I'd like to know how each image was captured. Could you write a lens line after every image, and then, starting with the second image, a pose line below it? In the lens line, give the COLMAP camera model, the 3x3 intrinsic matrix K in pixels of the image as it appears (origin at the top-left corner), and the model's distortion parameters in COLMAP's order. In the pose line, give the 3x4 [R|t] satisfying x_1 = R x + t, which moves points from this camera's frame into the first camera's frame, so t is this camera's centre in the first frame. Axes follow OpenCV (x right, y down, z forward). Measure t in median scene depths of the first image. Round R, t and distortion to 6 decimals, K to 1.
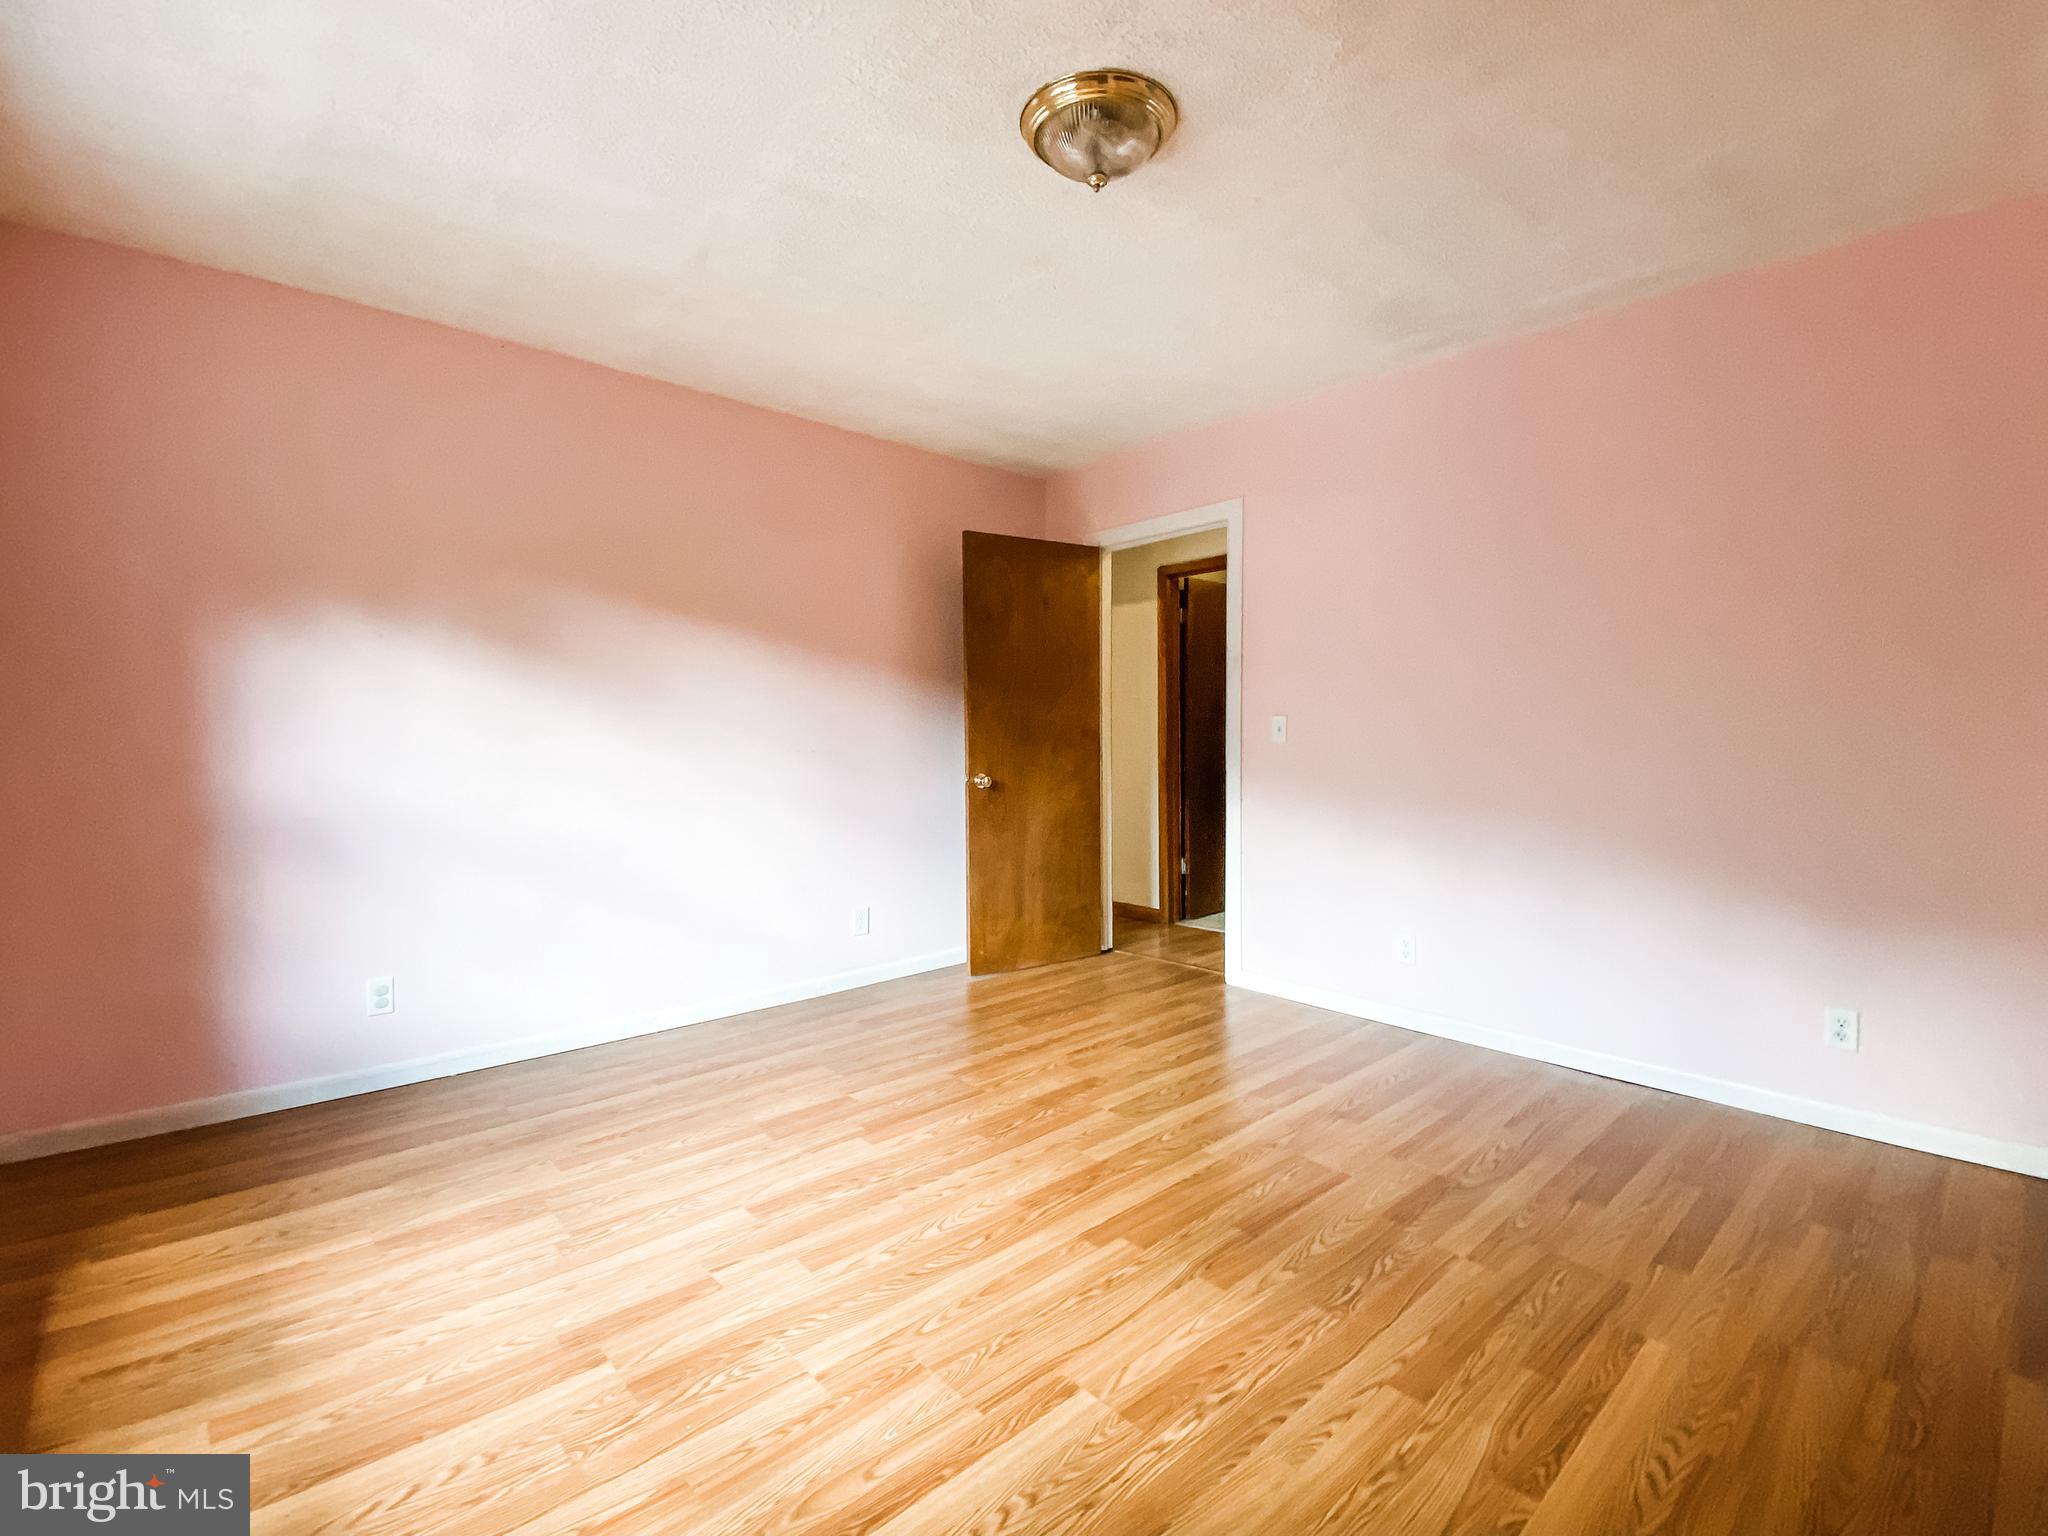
lens RADIAL K [[924.3, 0, 1016.6], [0, 924.3, 760.6], [0, 0, 1]] dist [0.039654, -0.029678]
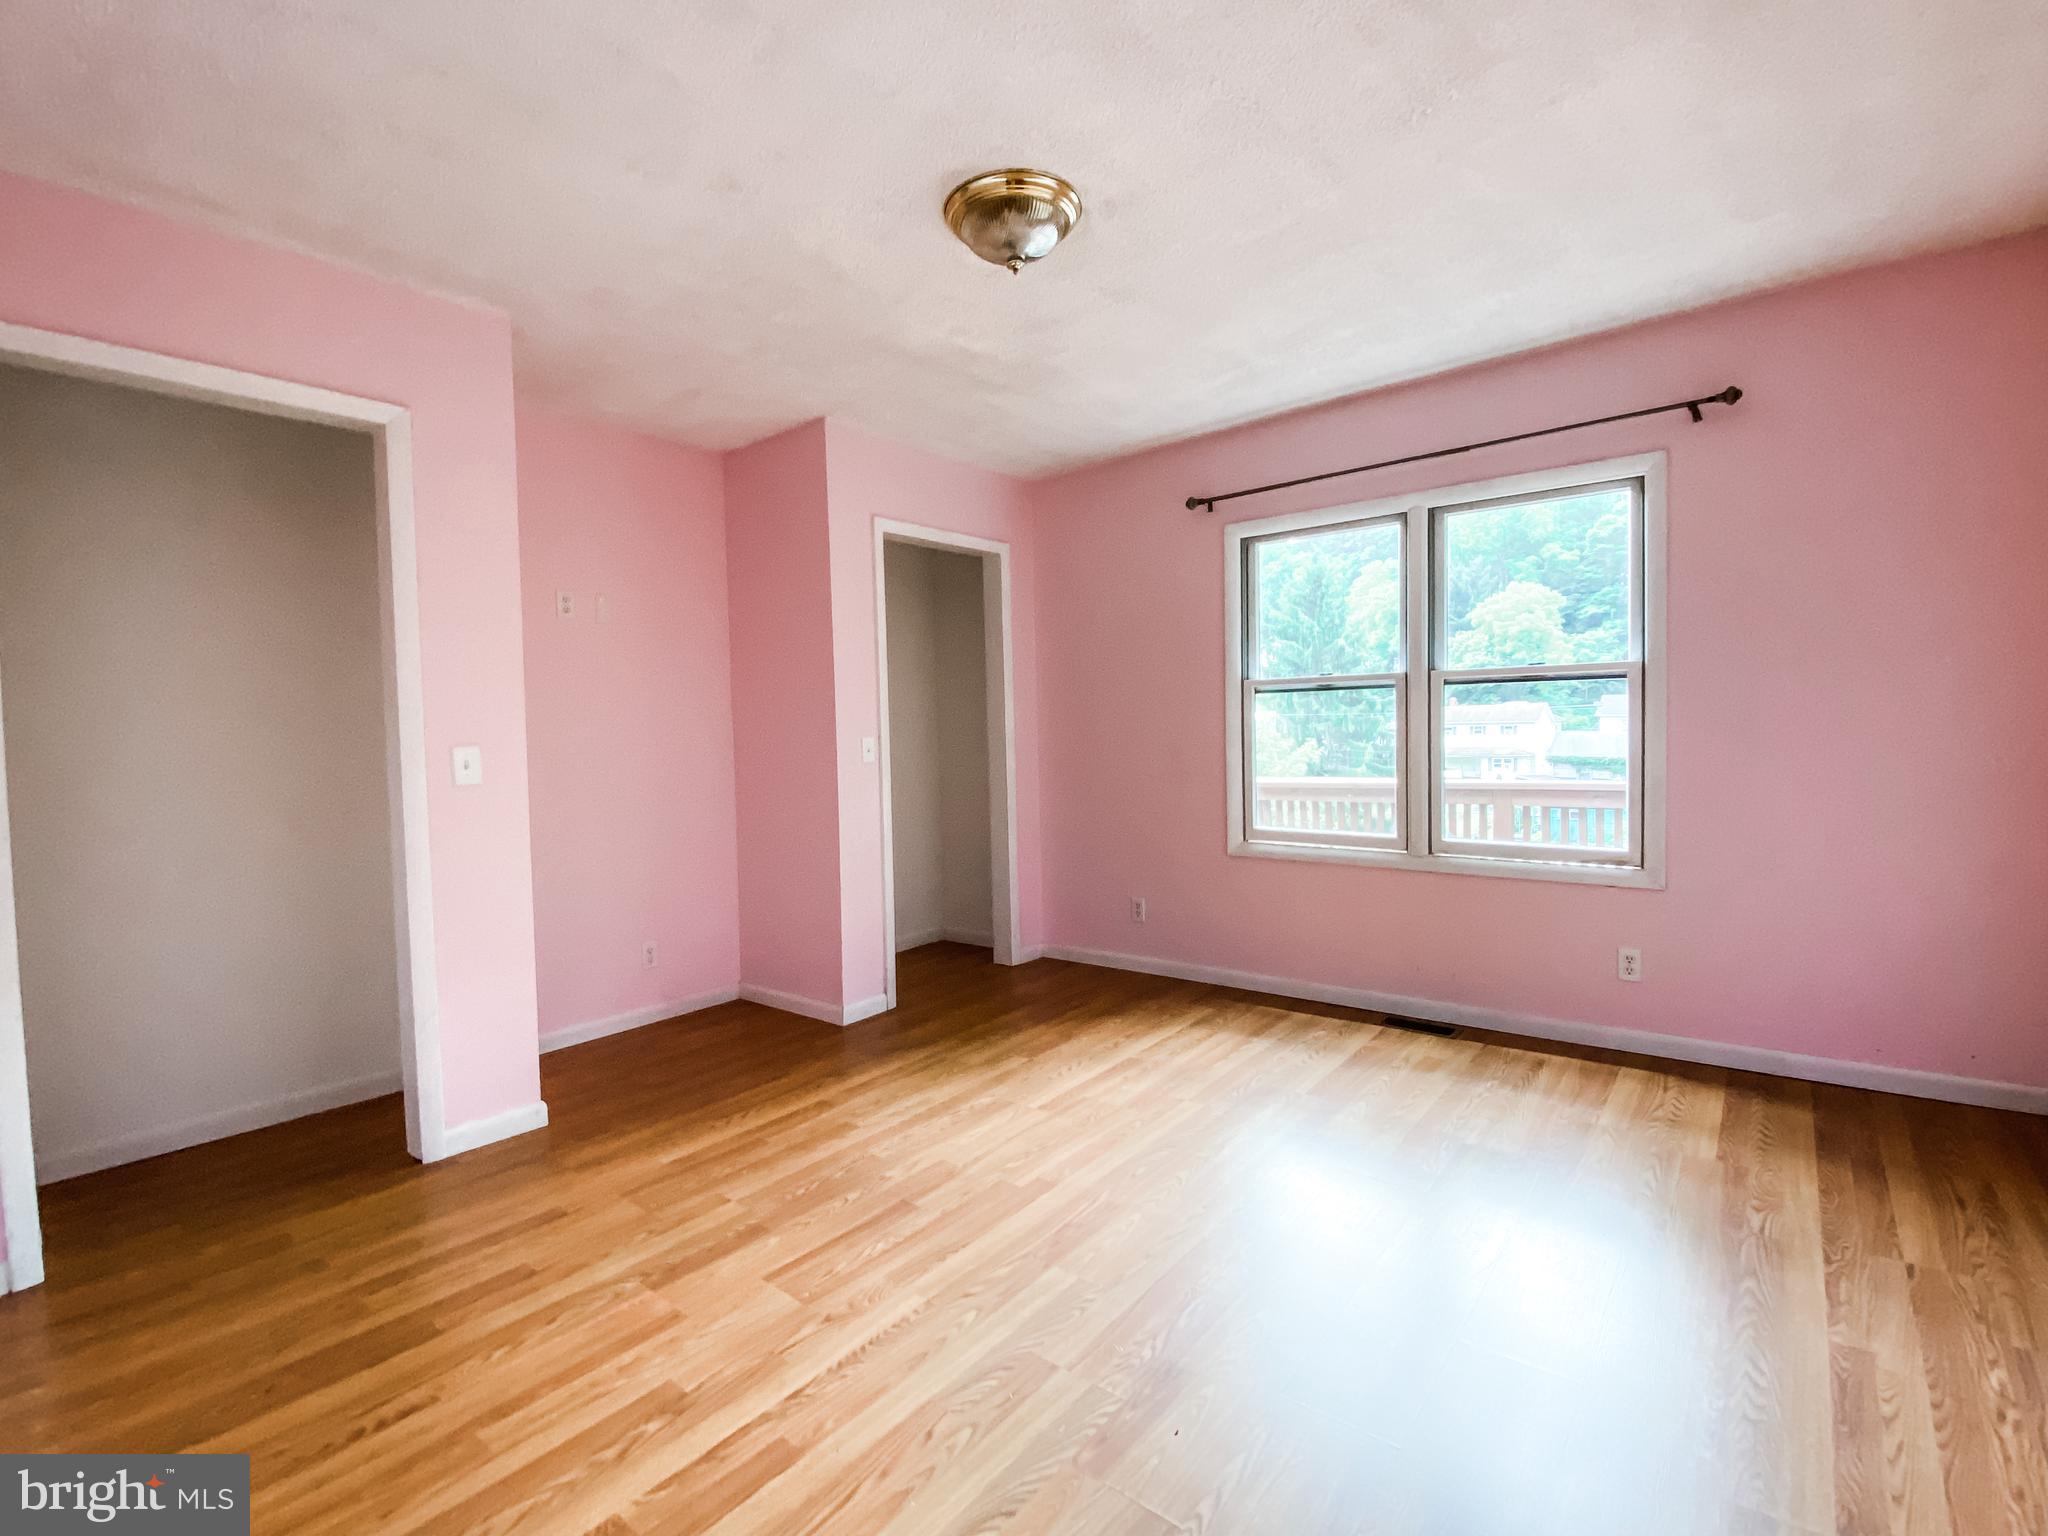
lens RADIAL K [[934.4, 0, 1012.4], [0, 934.4, 752.3], [0, 0, 1]] dist [0.048592, -0.036375]
pose [[-0.988211, 0.036613, -0.148659, 0.281506], [0.027799, 0.997754, 0.060941, -0.097059], [0.150556, 0.056090, -0.987009, 2.163796]]
